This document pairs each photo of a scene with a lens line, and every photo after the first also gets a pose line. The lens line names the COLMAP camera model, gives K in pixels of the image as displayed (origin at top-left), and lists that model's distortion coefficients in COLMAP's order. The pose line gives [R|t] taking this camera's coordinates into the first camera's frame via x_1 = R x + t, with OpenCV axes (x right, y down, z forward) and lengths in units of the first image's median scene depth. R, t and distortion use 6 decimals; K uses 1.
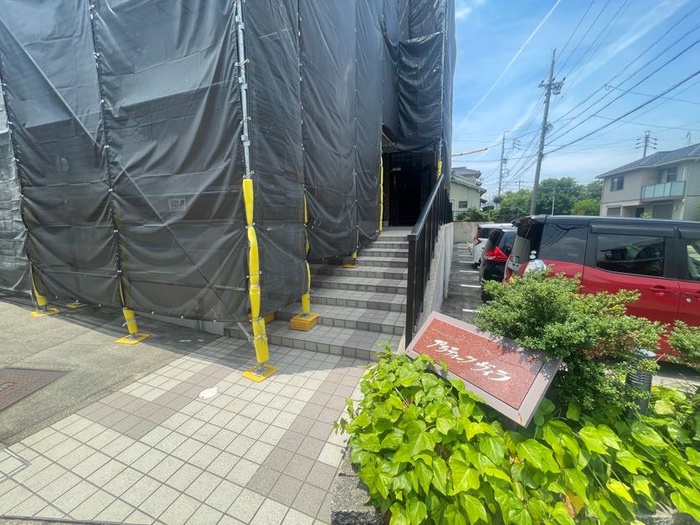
lens RADIAL K [[275.5, 0, 350.0], [0, 275.5, 262.5], [0, 0, 1]] dist [-0.000121, -0.000048]
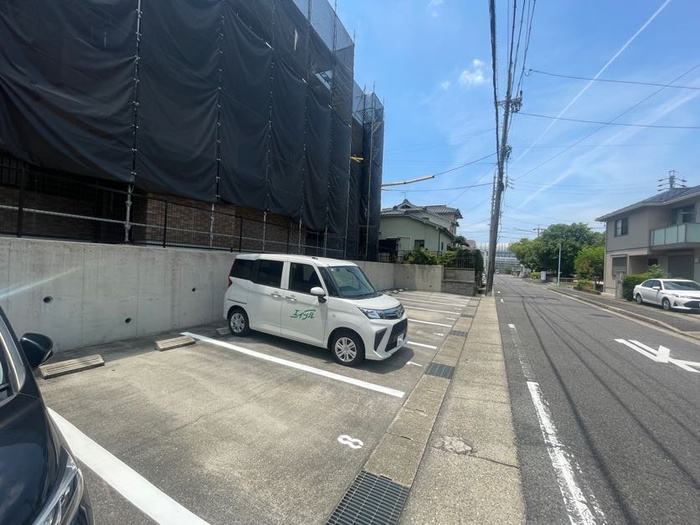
lens RADIAL K [[275.5, 0, 350.0], [0, 275.5, 262.5], [0, 0, 1]] dist [-0.000121, -0.000048]
pose [[0.992786, 0.055075, -0.106504, 0.310076], [-0.070522, 0.986590, -0.147197, -0.020202], [0.096969, 0.153646, 0.983356, 0.184088]]
